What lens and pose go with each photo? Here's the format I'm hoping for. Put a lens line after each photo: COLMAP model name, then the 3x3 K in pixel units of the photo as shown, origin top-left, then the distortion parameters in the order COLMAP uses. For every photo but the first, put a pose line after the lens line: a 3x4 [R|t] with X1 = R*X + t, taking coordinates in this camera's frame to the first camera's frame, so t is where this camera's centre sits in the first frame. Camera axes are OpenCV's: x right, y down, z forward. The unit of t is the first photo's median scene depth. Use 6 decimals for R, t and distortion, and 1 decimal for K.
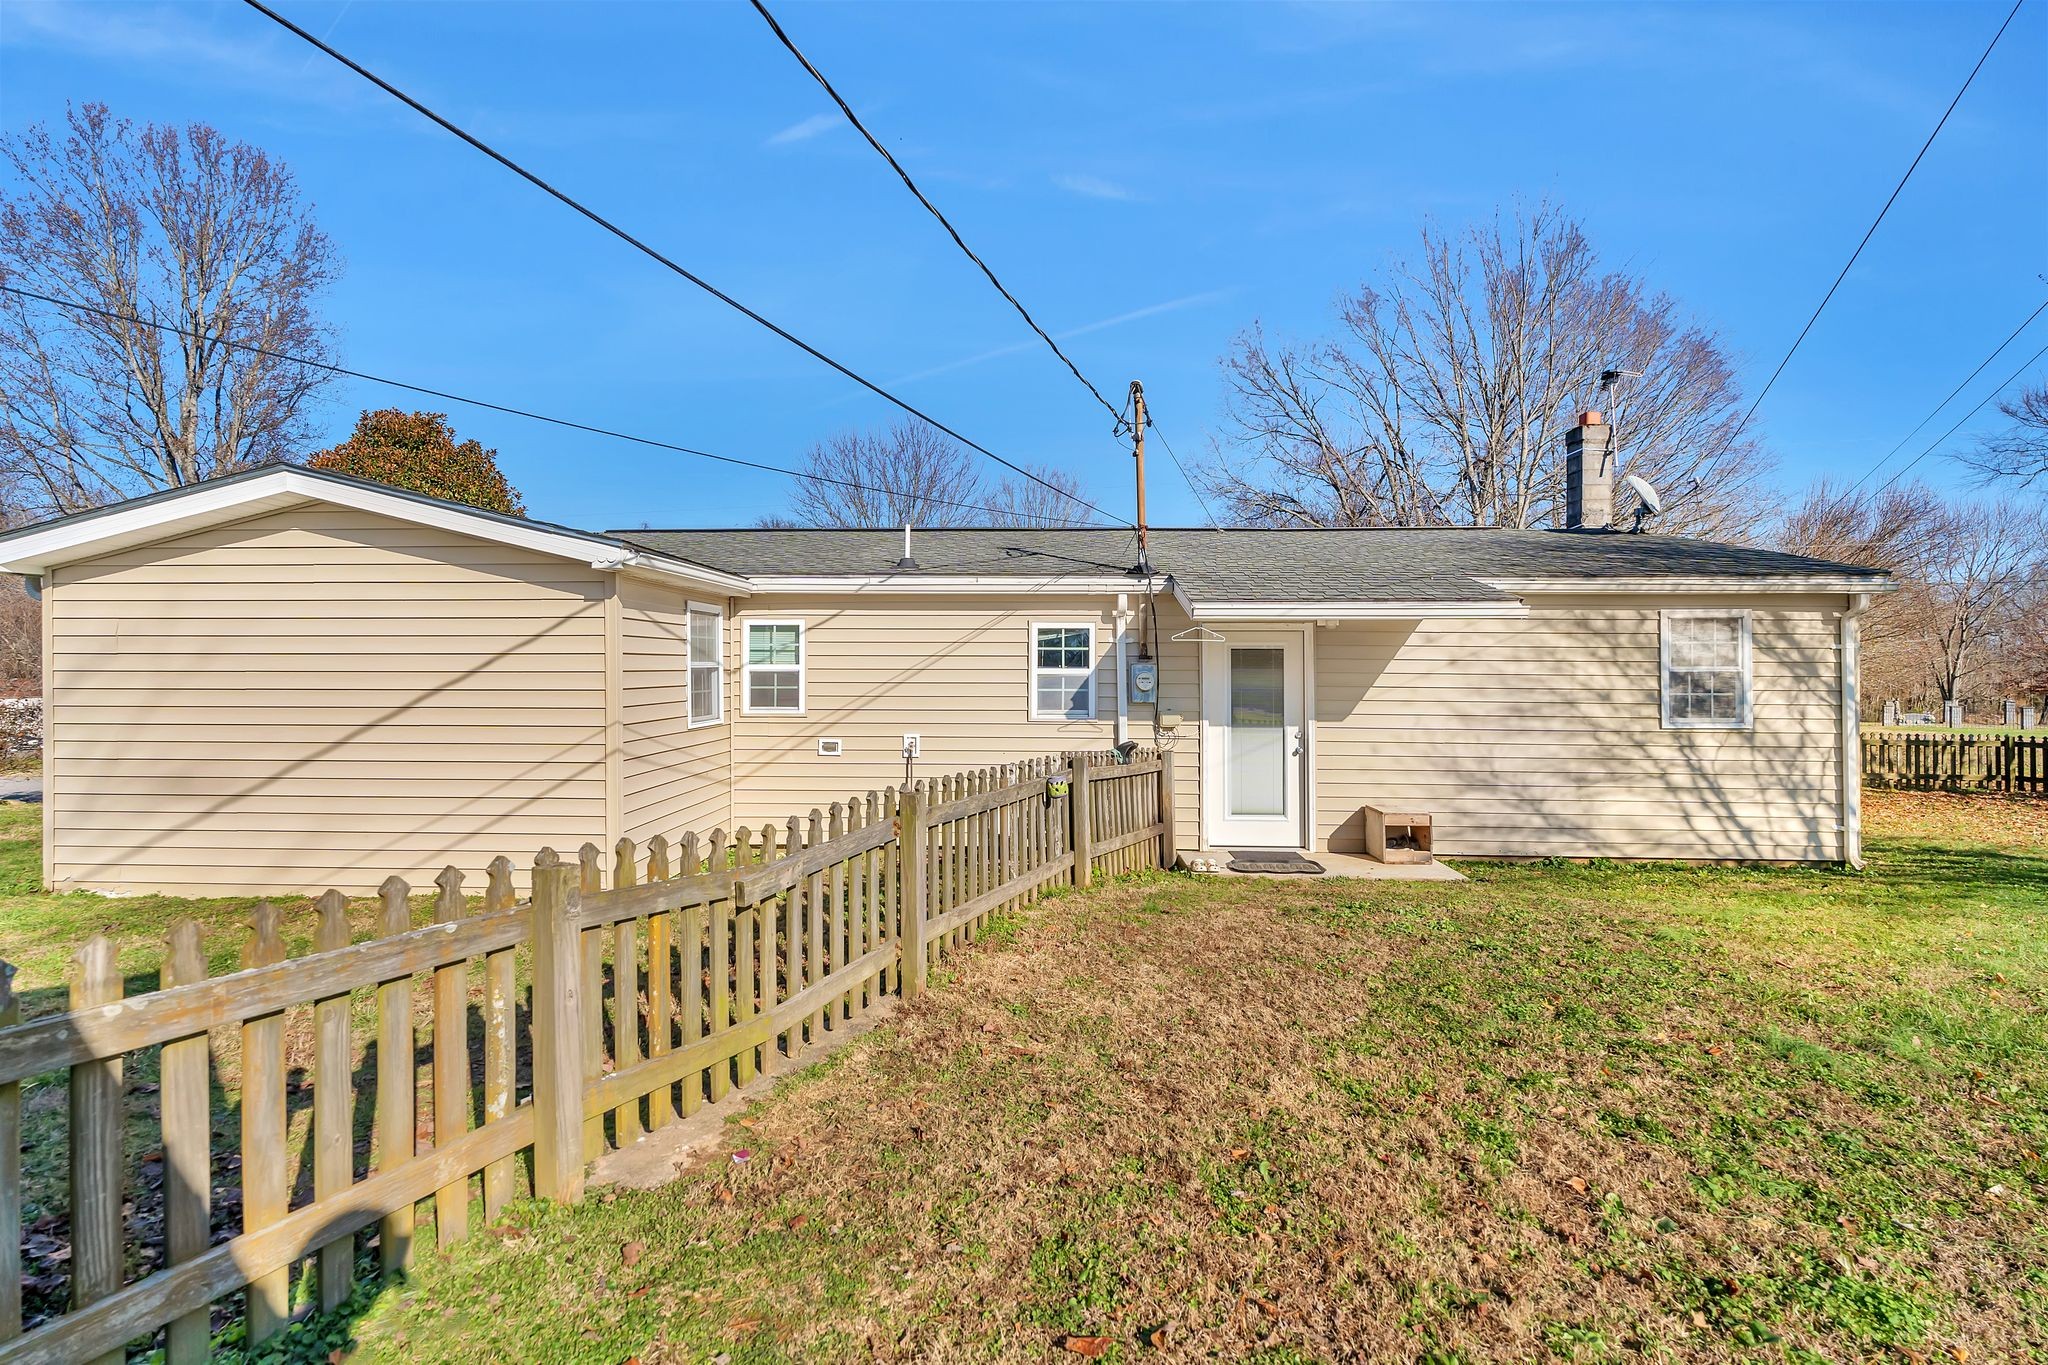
lens RADIAL K [[918.6, 0, 1025.5], [0, 918.6, 674.2], [0, 0, 1]] dist [0.000090, 0.000043]
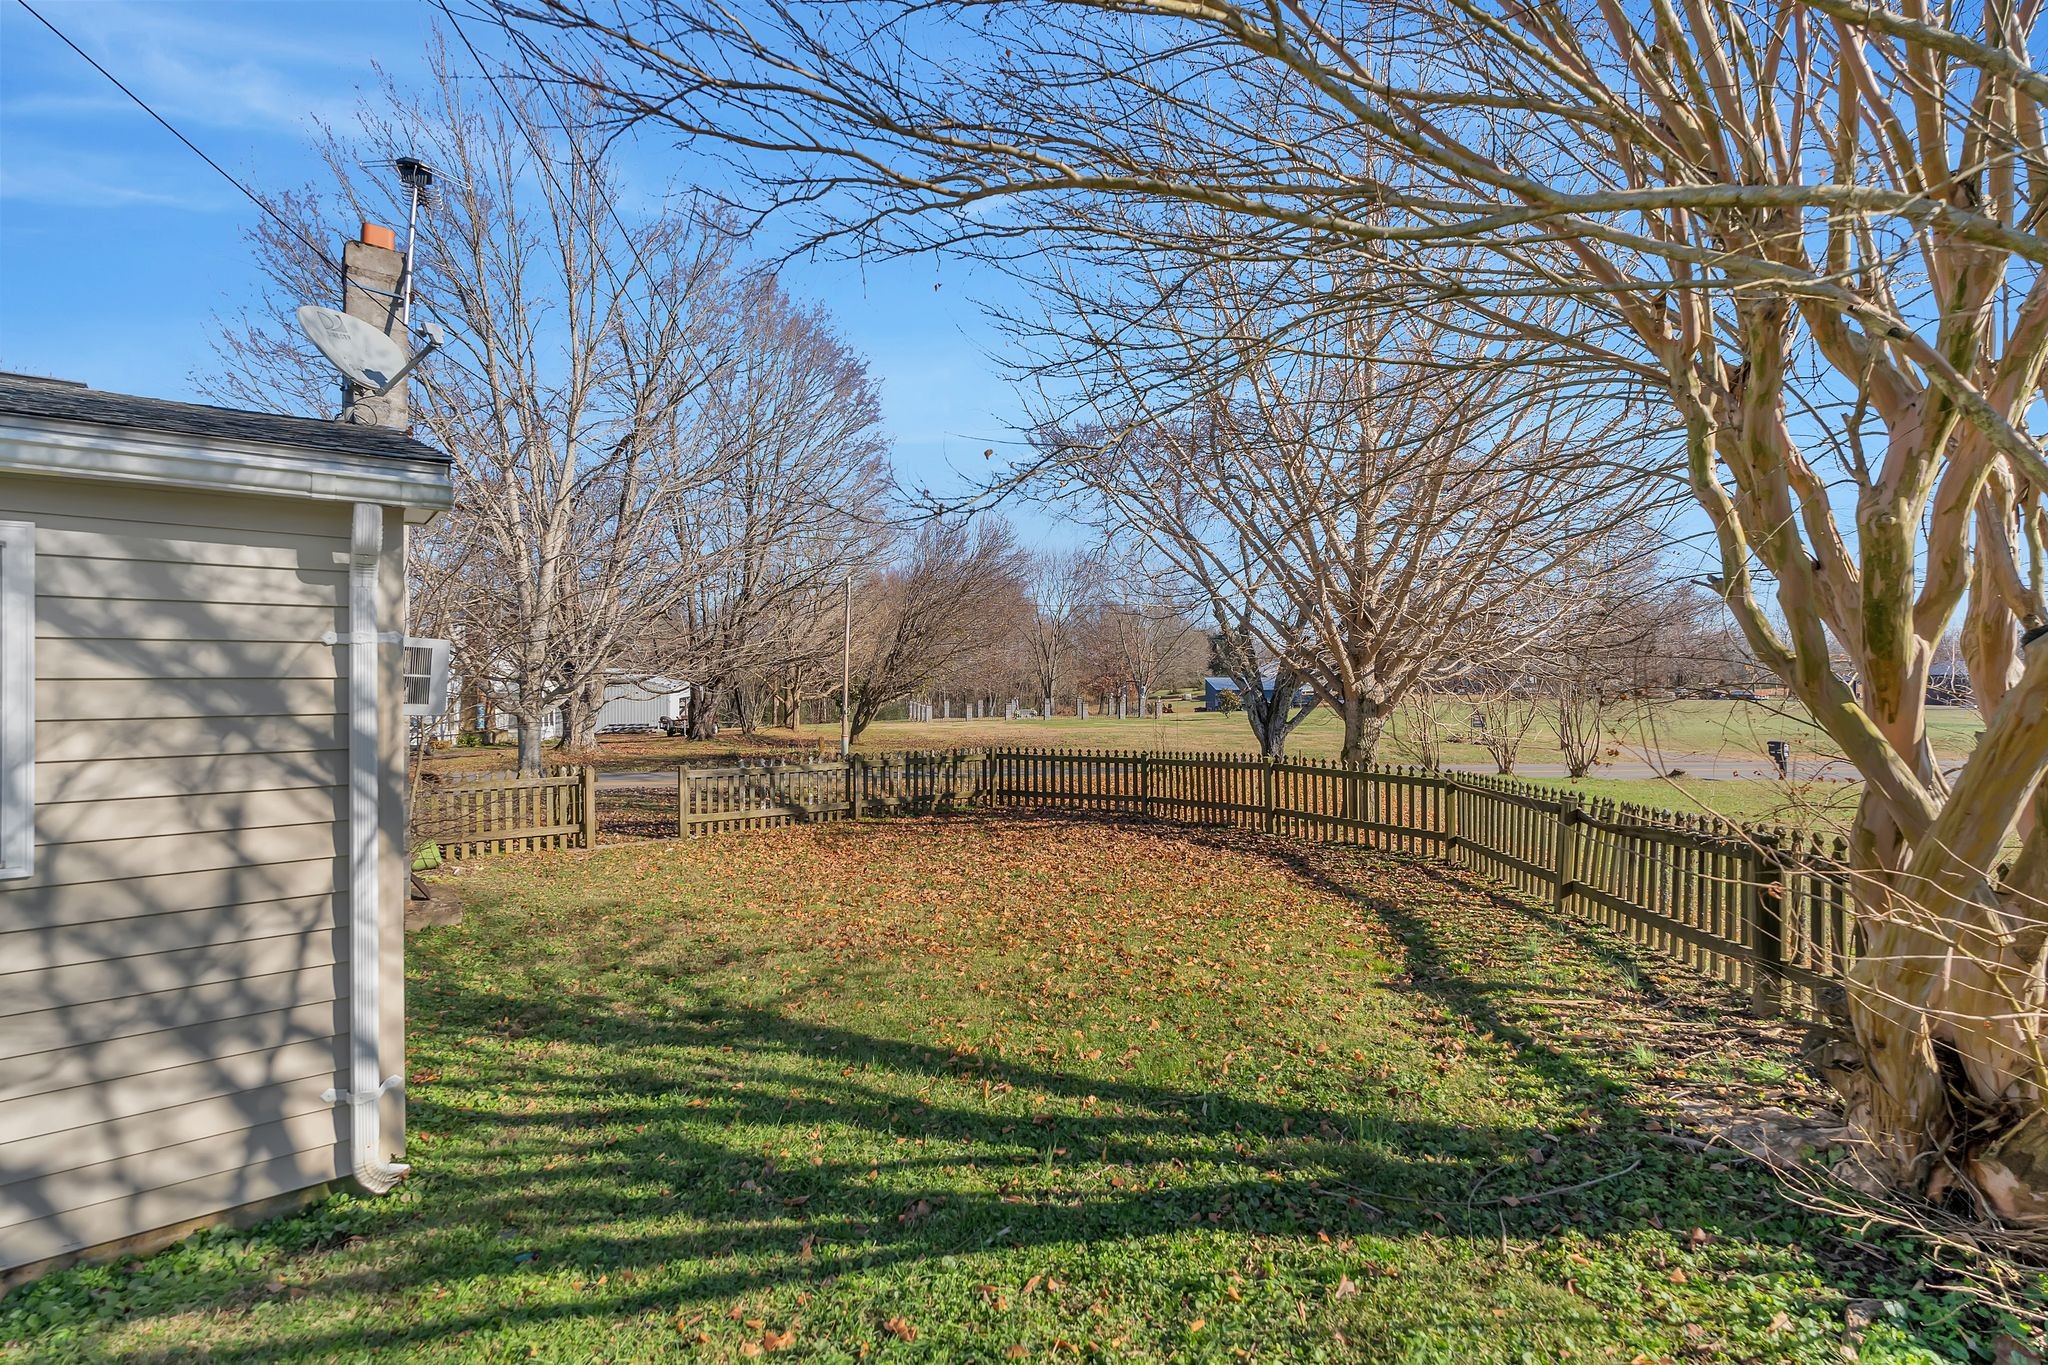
lens RADIAL K [[931.0, 0, 970.1], [0, 931.0, 692.6], [0, 0, 1]] dist [0.021607, -0.018892]
pose [[0.766897, -0.013100, 0.641637, 0.820778], [0.005301, 0.999887, 0.014079, -0.010895], [-0.641749, -0.007396, 0.766879, 0.507189]]
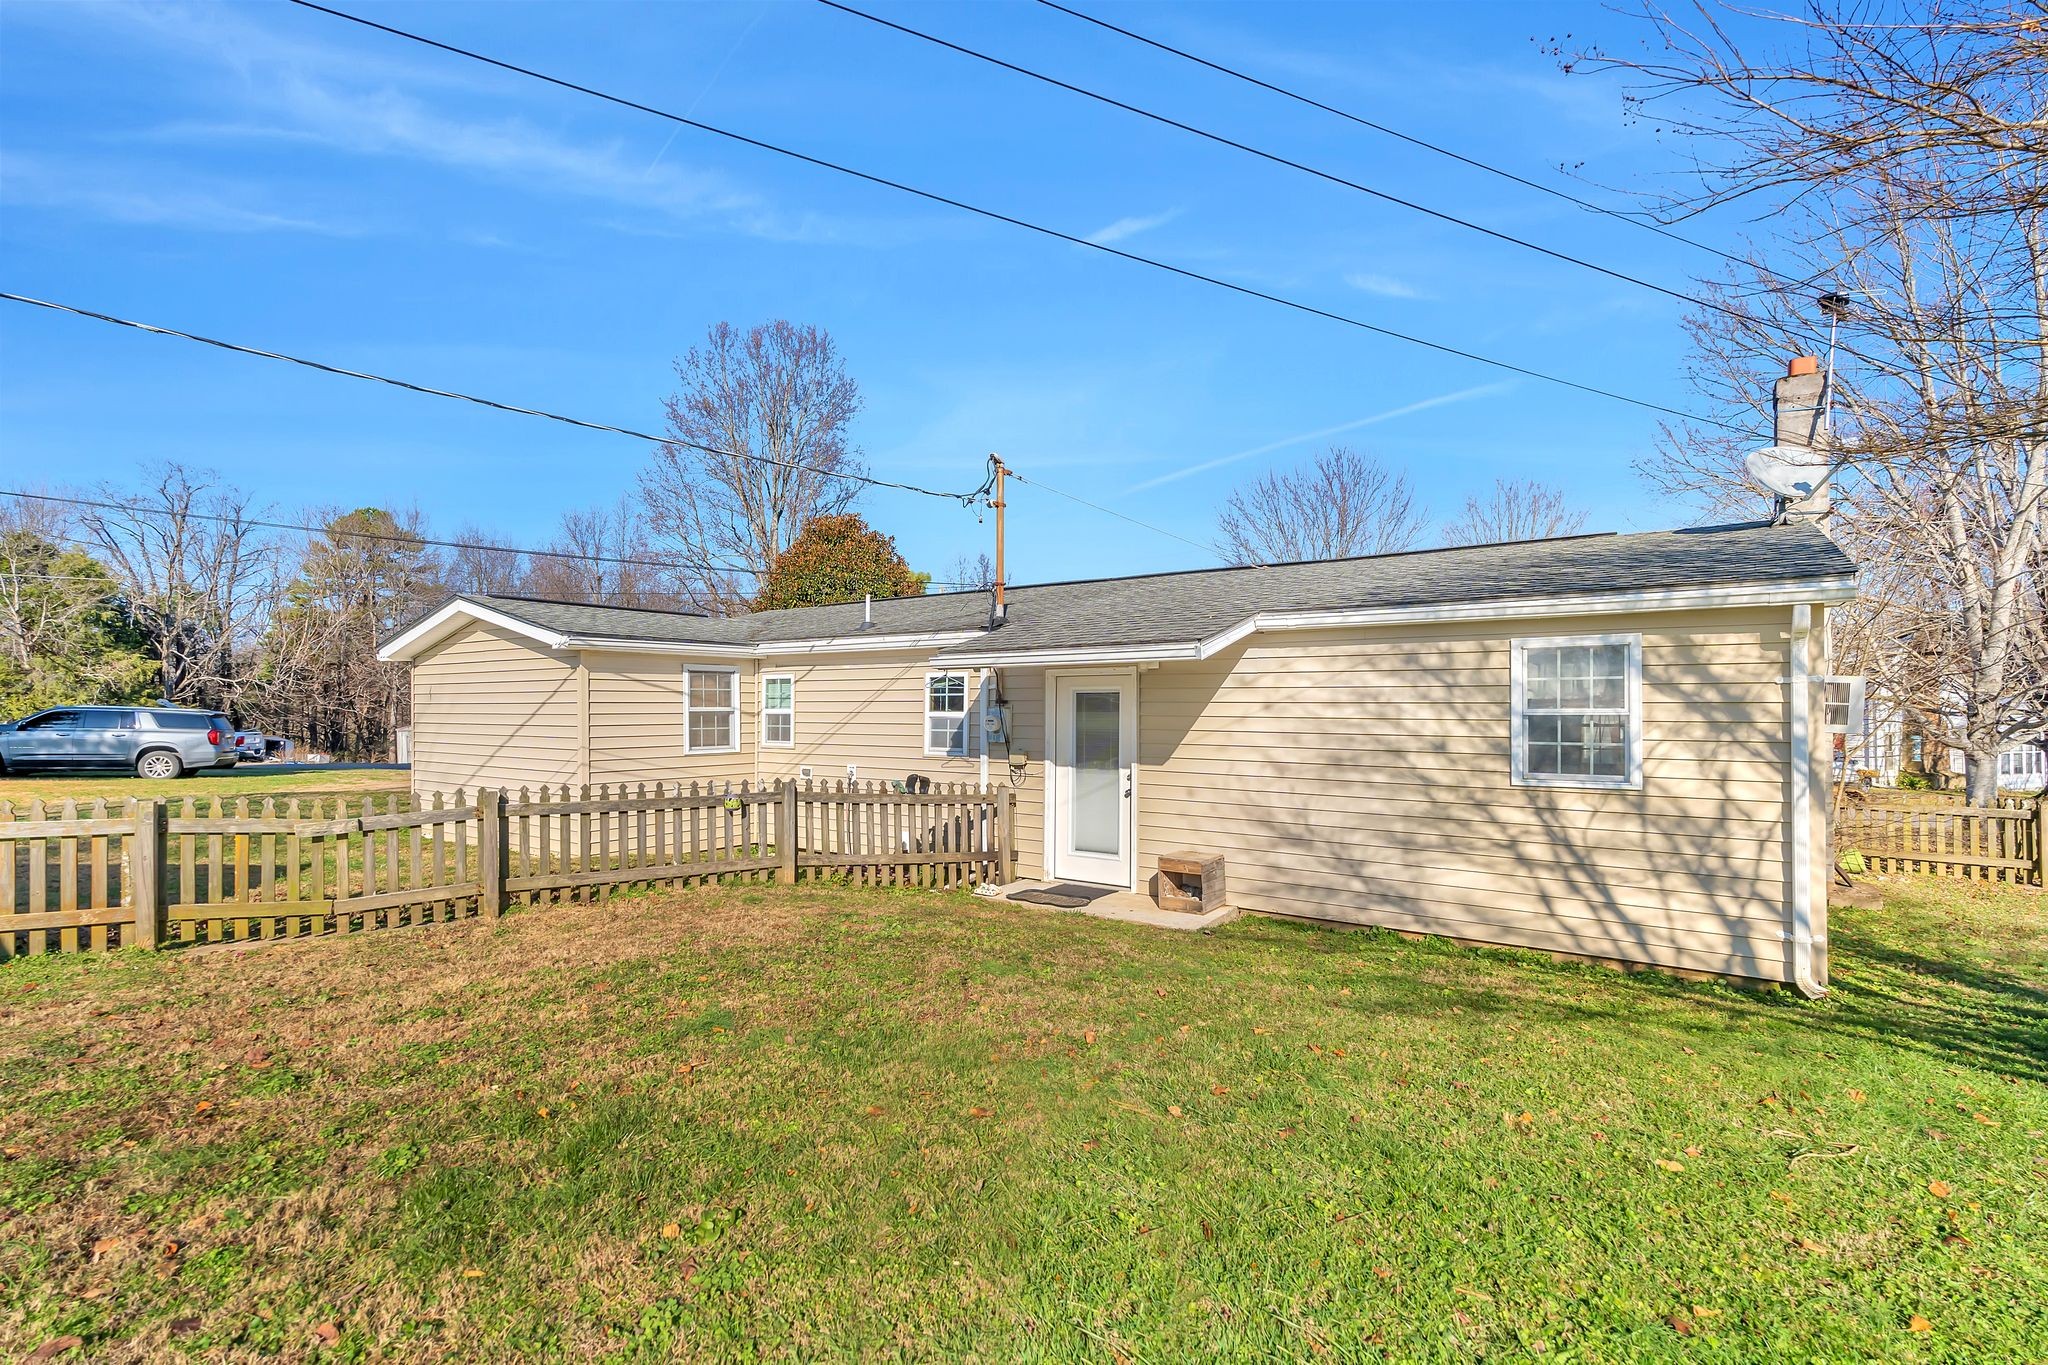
lens RADIAL K [[931.0, 0, 970.1], [0, 931.0, 692.6], [0, 0, 1]] dist [0.021607, -0.018892]
pose [[0.830215, -0.011778, -0.557320, 0.753401], [-0.003209, 0.999659, -0.025906, -0.000115], [0.557435, 0.023296, 0.829894, 0.046238]]
